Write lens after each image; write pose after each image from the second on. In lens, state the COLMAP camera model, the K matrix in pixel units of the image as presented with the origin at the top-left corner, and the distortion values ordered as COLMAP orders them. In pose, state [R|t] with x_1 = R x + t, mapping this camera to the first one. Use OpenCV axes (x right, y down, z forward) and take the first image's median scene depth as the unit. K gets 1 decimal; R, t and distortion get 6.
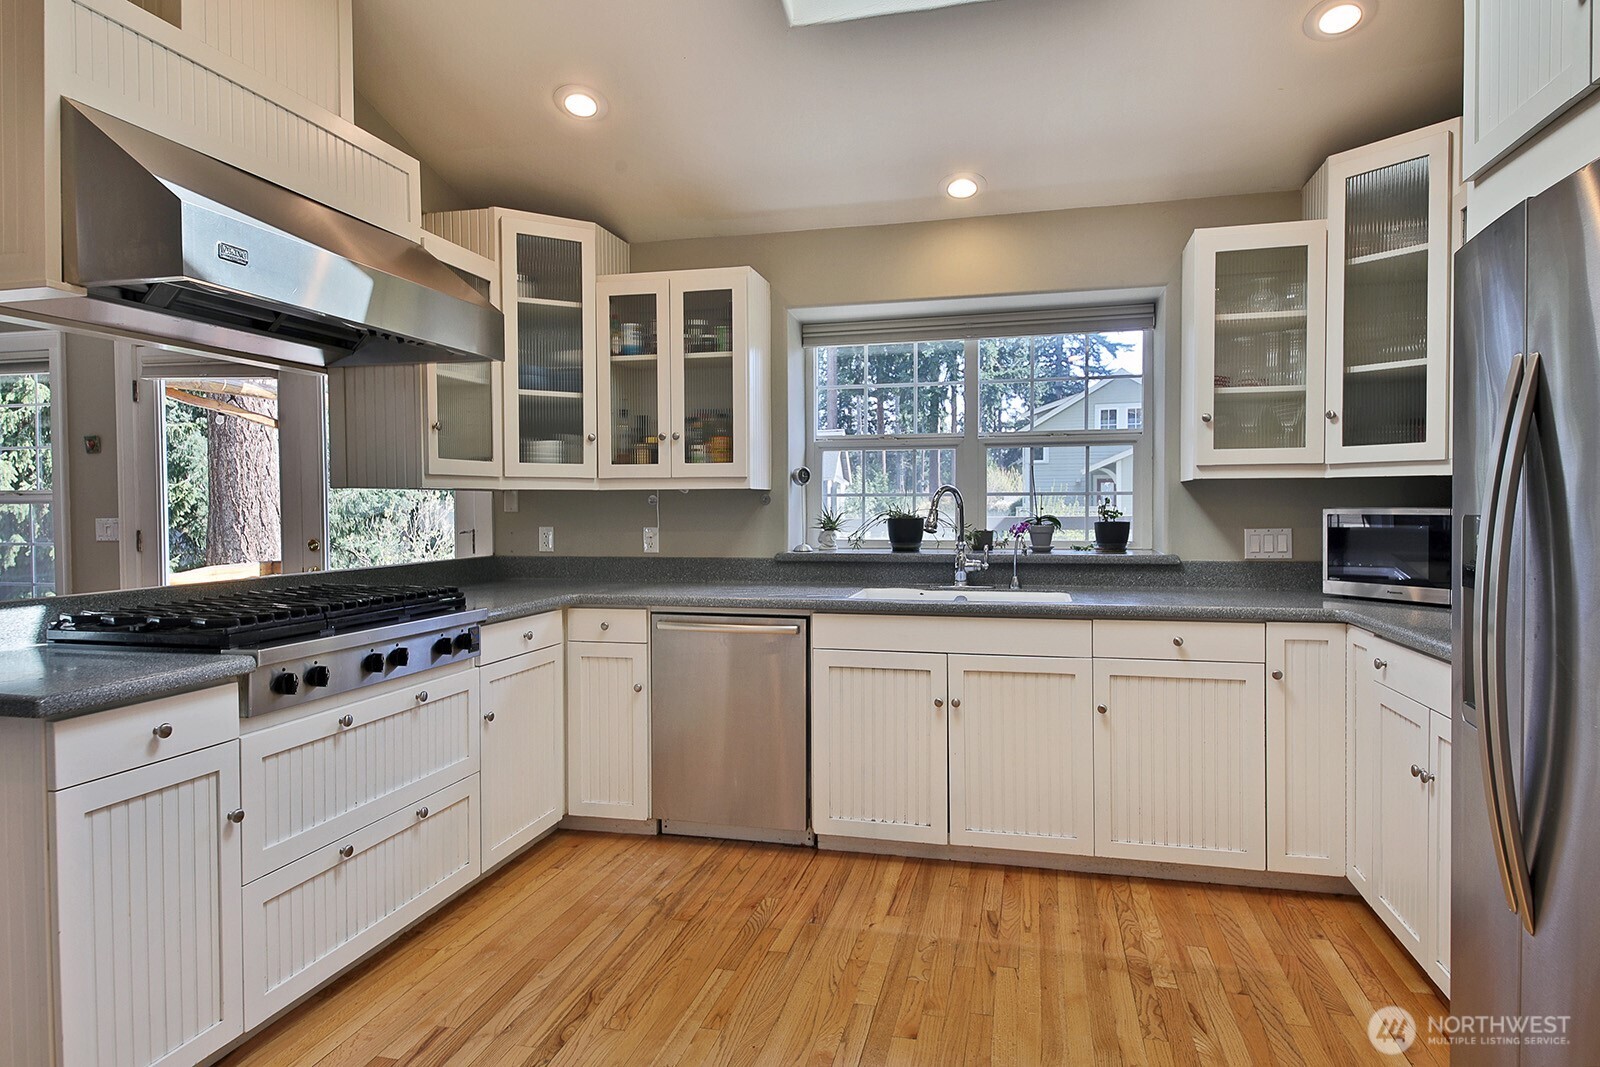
lens RADIAL K [[933.4, 0, 807.4], [0, 933.4, 534.6], [0, 0, 1]] dist [0.043651, 0.000357]
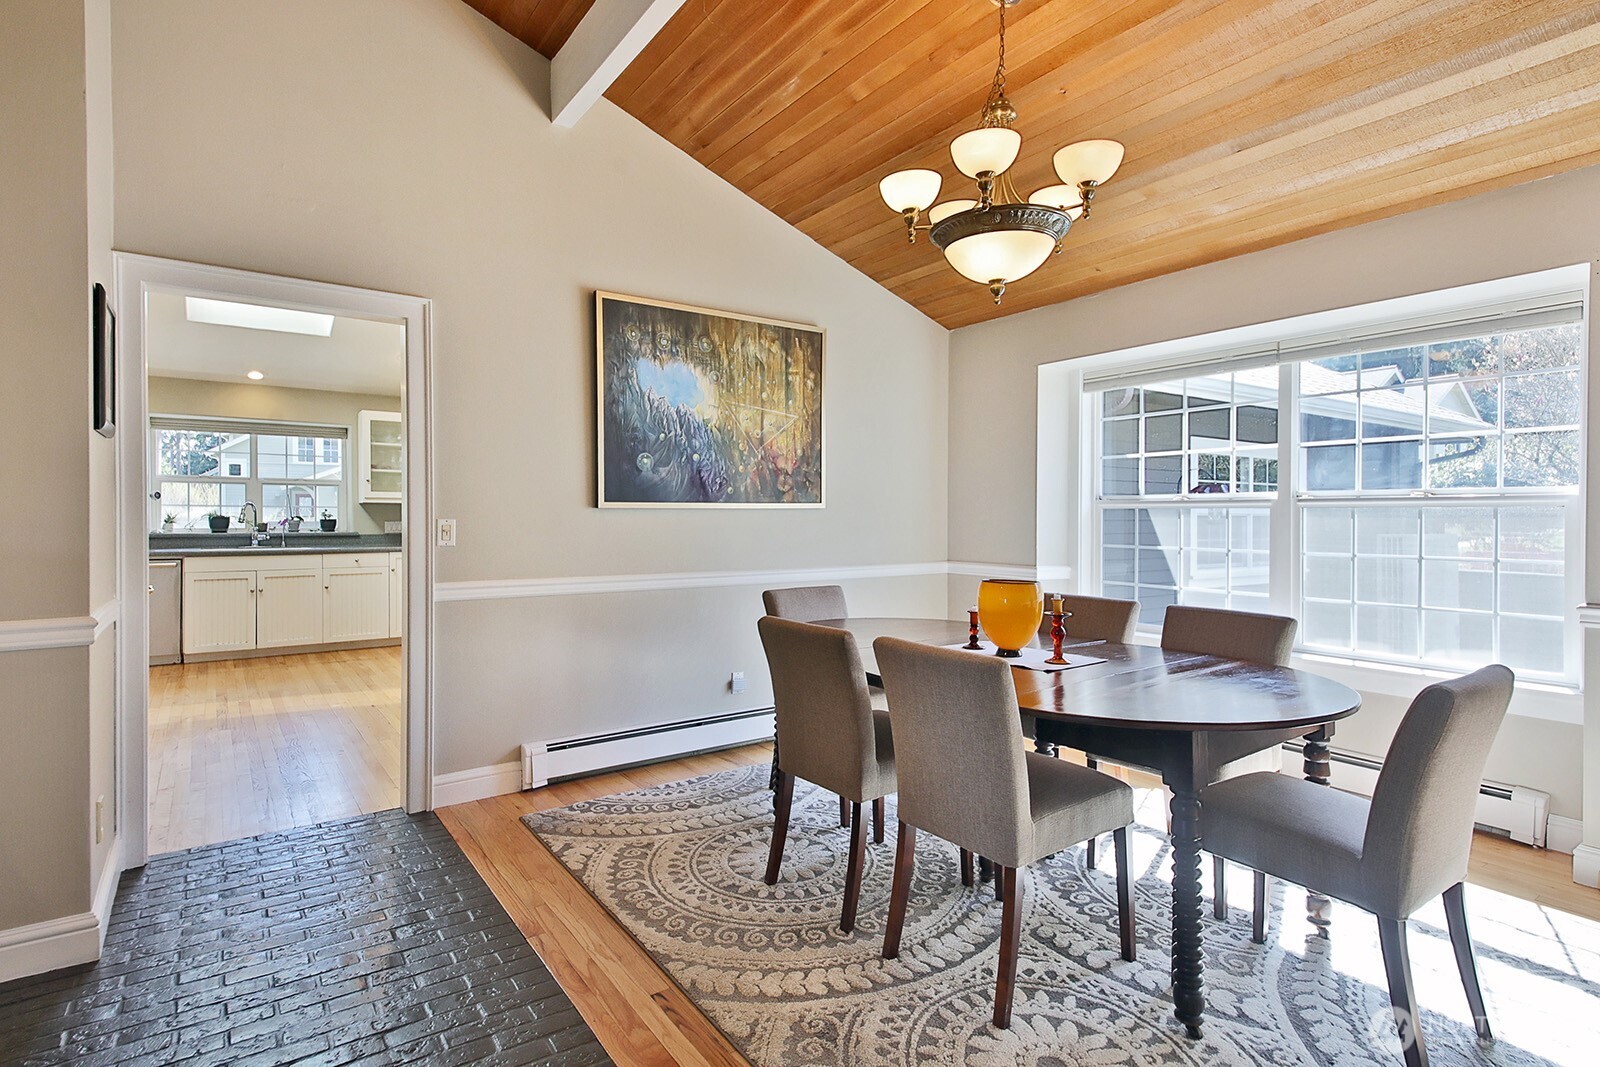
lens RADIAL K [[822.5, 0, 802.0], [0, 822.5, 530.4], [0, 0, 1]] dist [0.033696, 0.000026]
pose [[0.660508, -0.002217, 0.750816, -0.477083], [0.016530, 0.999796, -0.011590, 0.060932], [-0.750637, 0.020066, 0.660410, -1.326647]]
